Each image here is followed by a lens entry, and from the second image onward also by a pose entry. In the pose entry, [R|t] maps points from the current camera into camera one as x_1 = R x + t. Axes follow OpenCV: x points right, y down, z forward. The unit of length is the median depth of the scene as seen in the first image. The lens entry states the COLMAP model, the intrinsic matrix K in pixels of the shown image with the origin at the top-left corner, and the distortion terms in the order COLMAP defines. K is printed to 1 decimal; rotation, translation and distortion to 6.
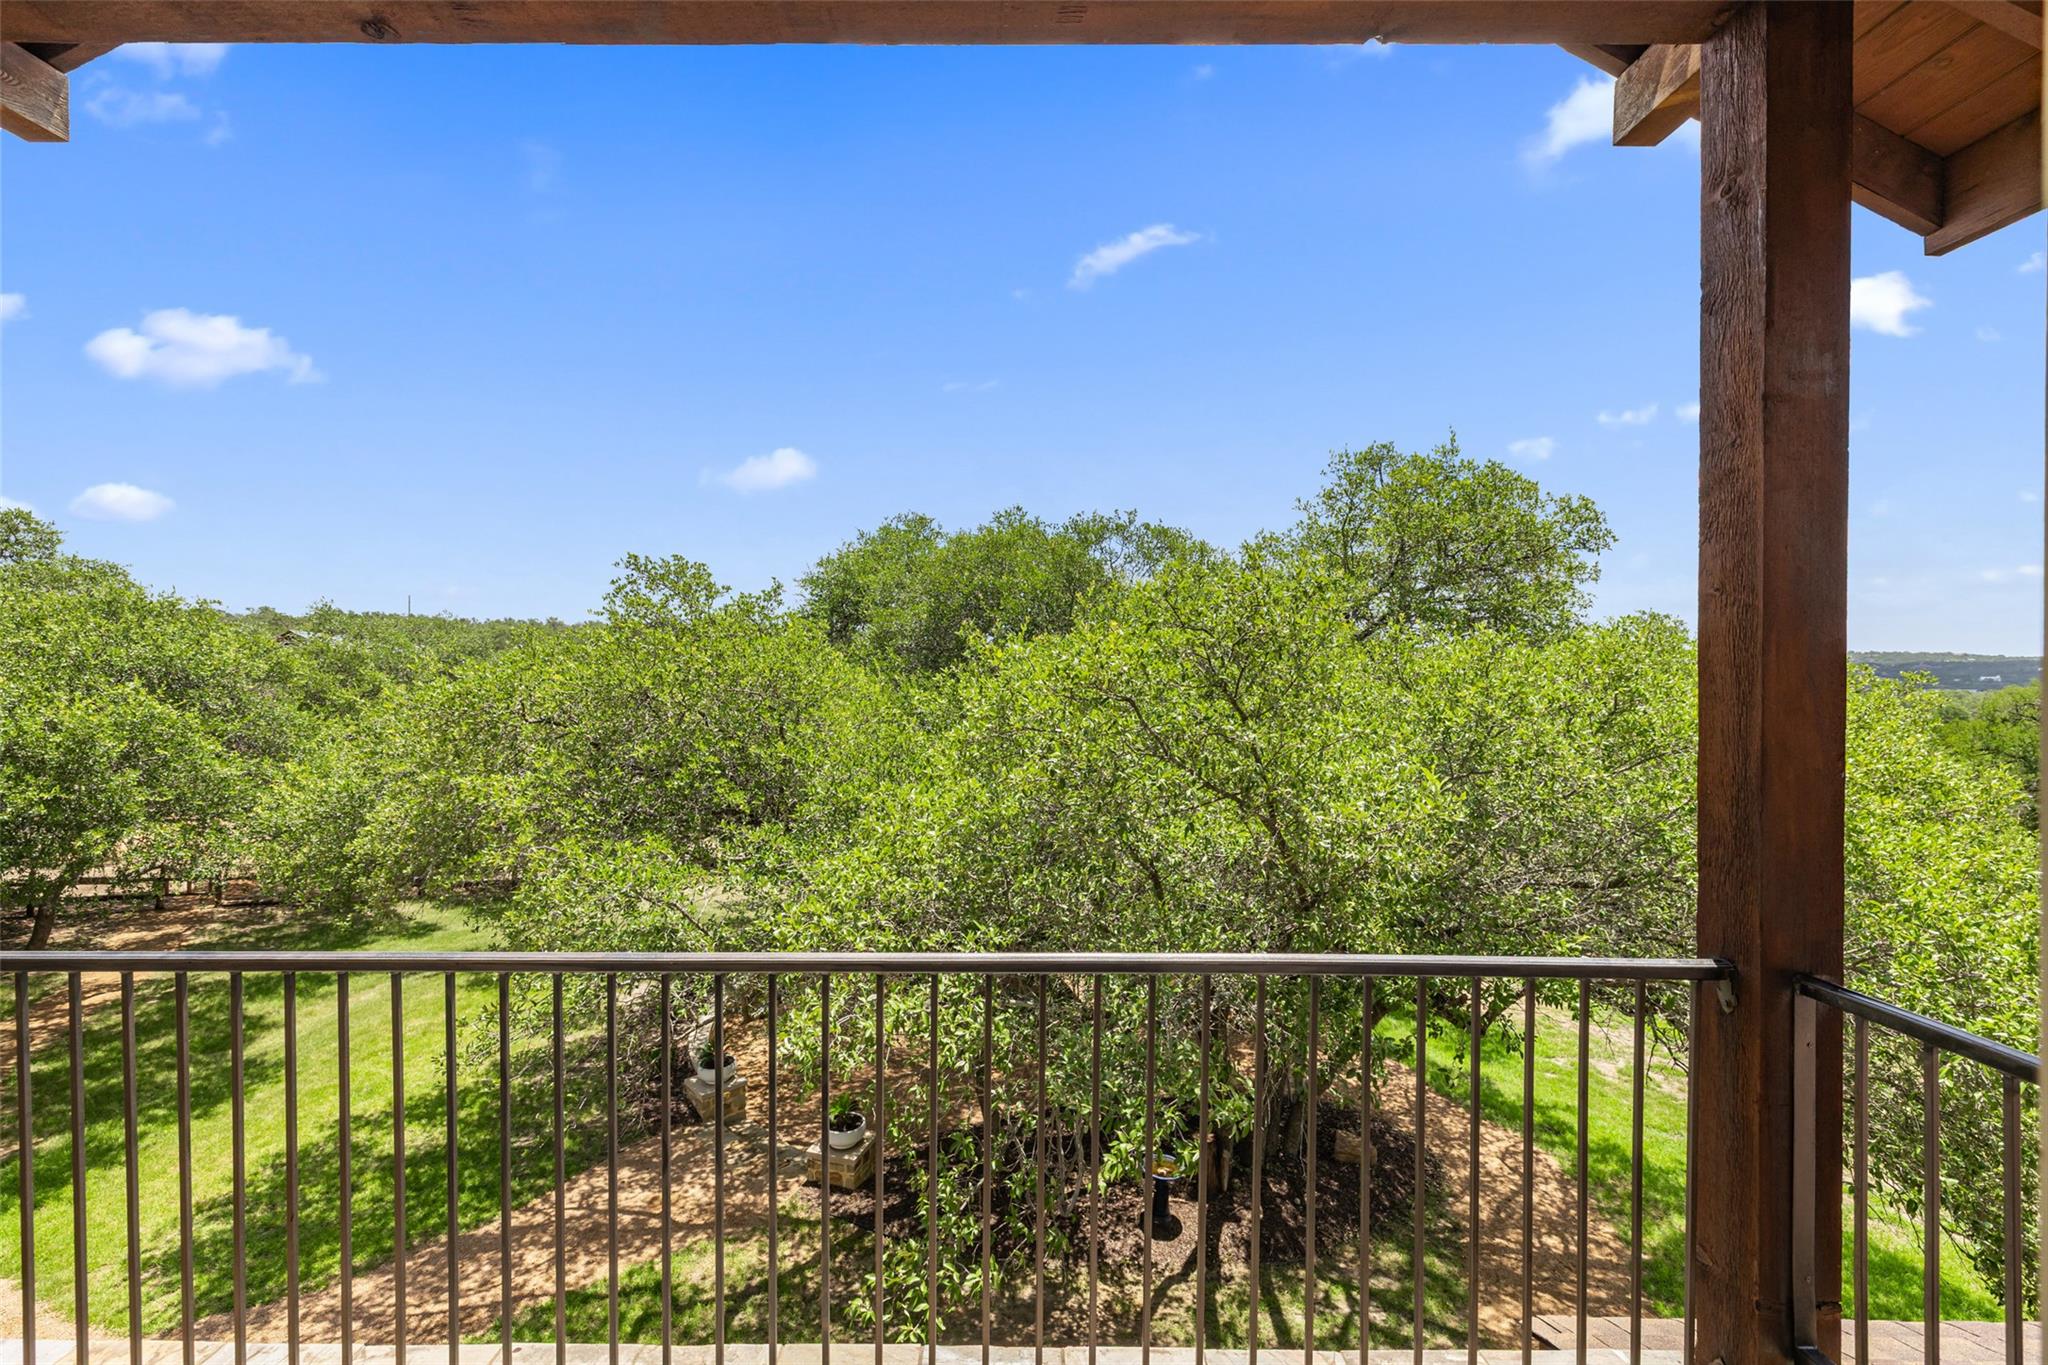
lens RADIAL K [[888.9, 0, 1024.0], [0, 888.9, 682.5], [0, 0, 1]] dist [-0.017223, 0.006283]
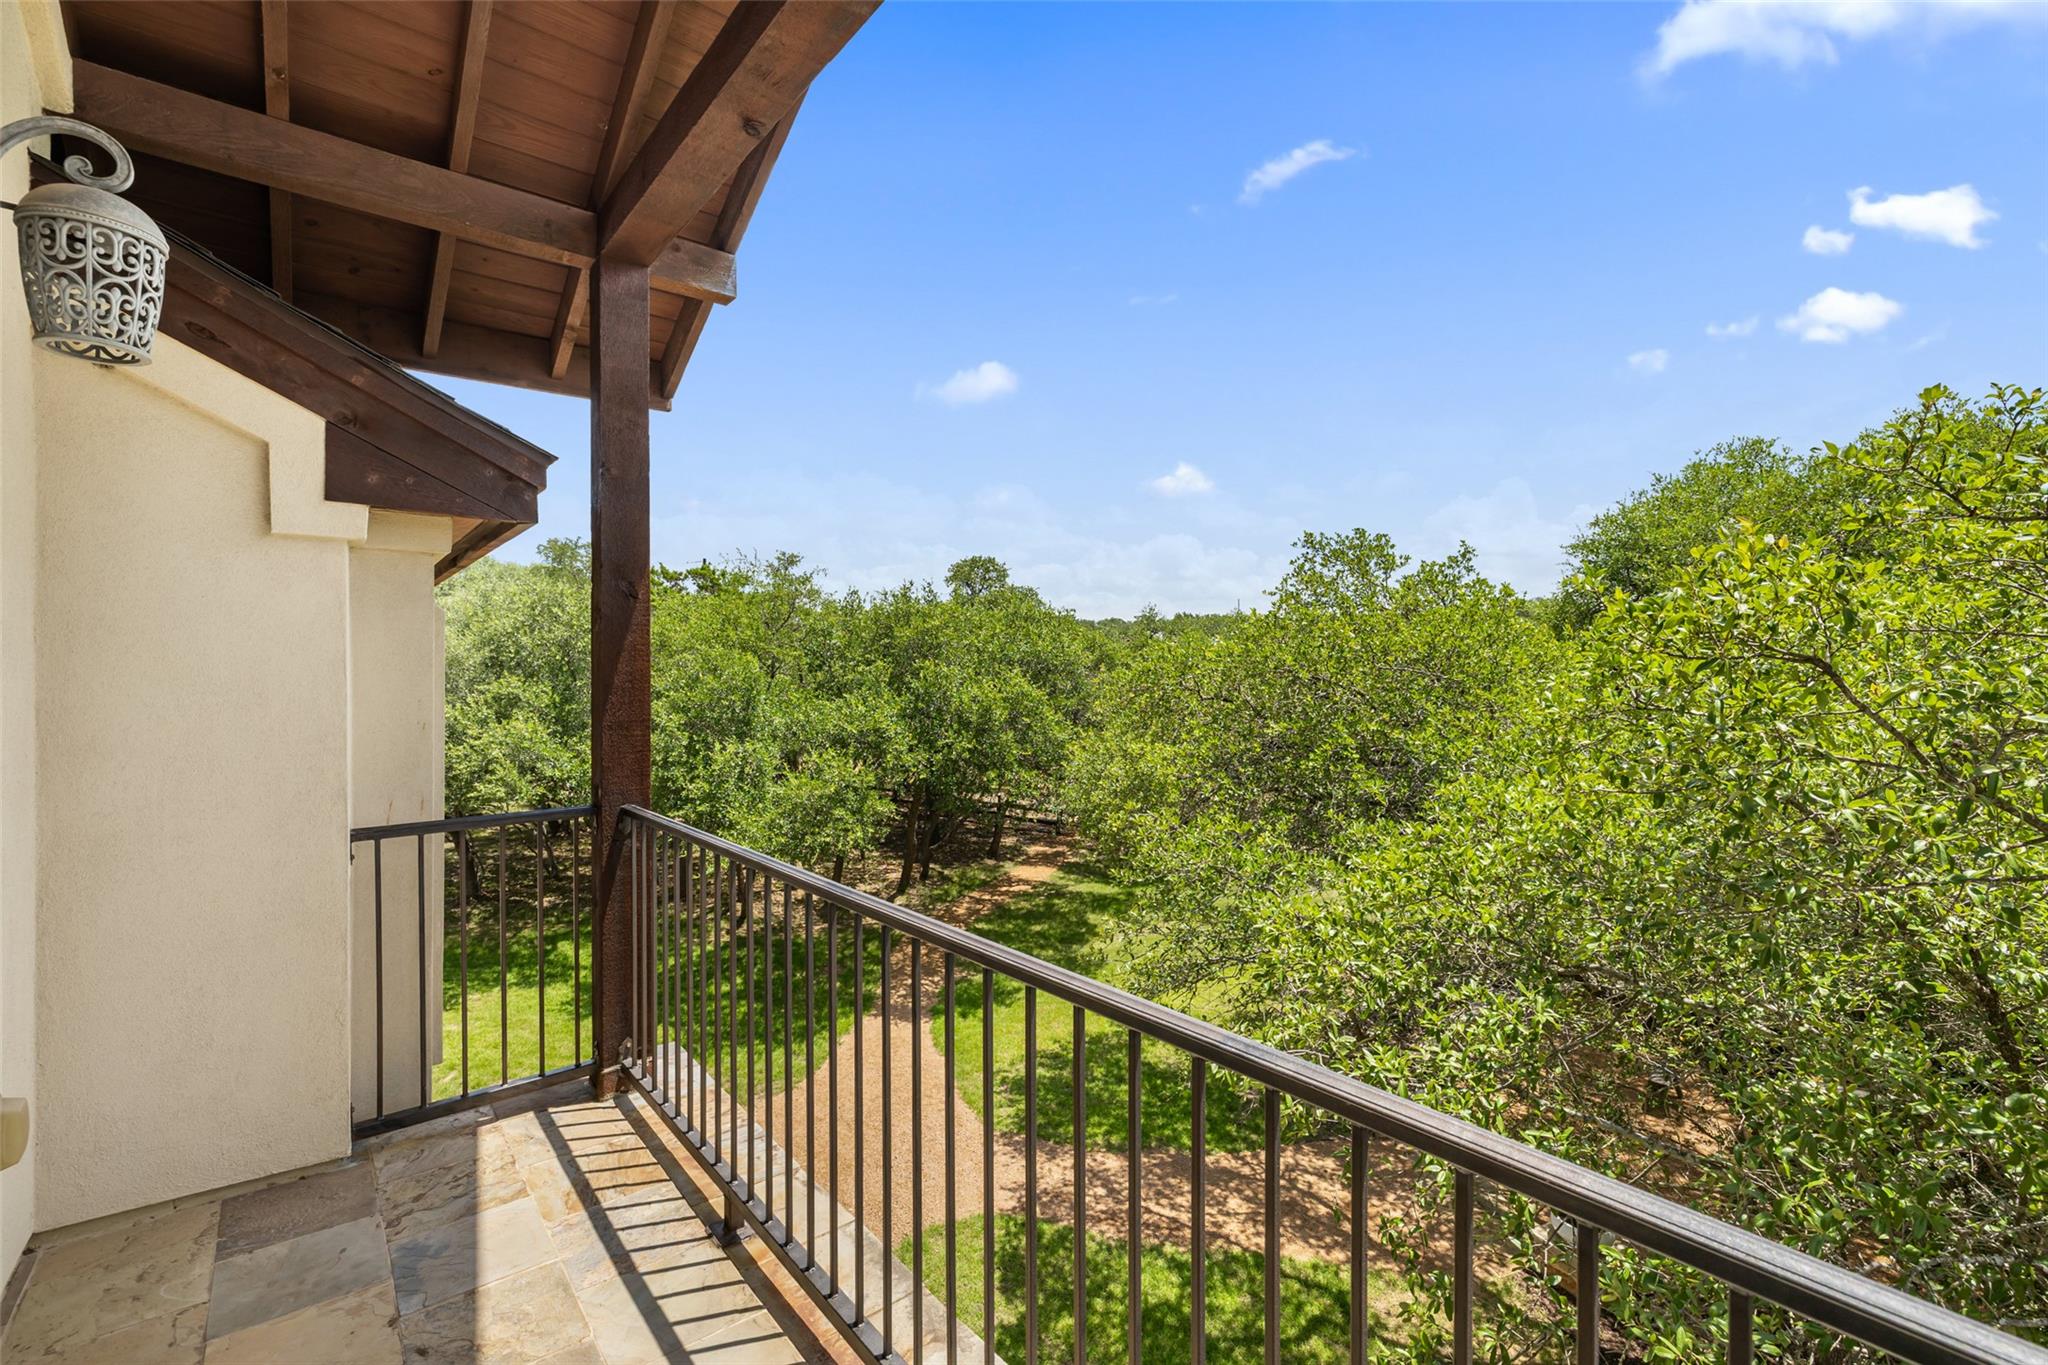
lens RADIAL K [[880.3, 0, 1021.0], [0, 880.3, 668.4], [0, 0, 1]] dist [0.001642, 0.000206]
pose [[0.630520, -0.005256, -0.776156, 0.104441], [-0.002667, 0.999956, -0.008939, 0.014457], [0.776169, 0.007706, 0.630478, 0.116737]]
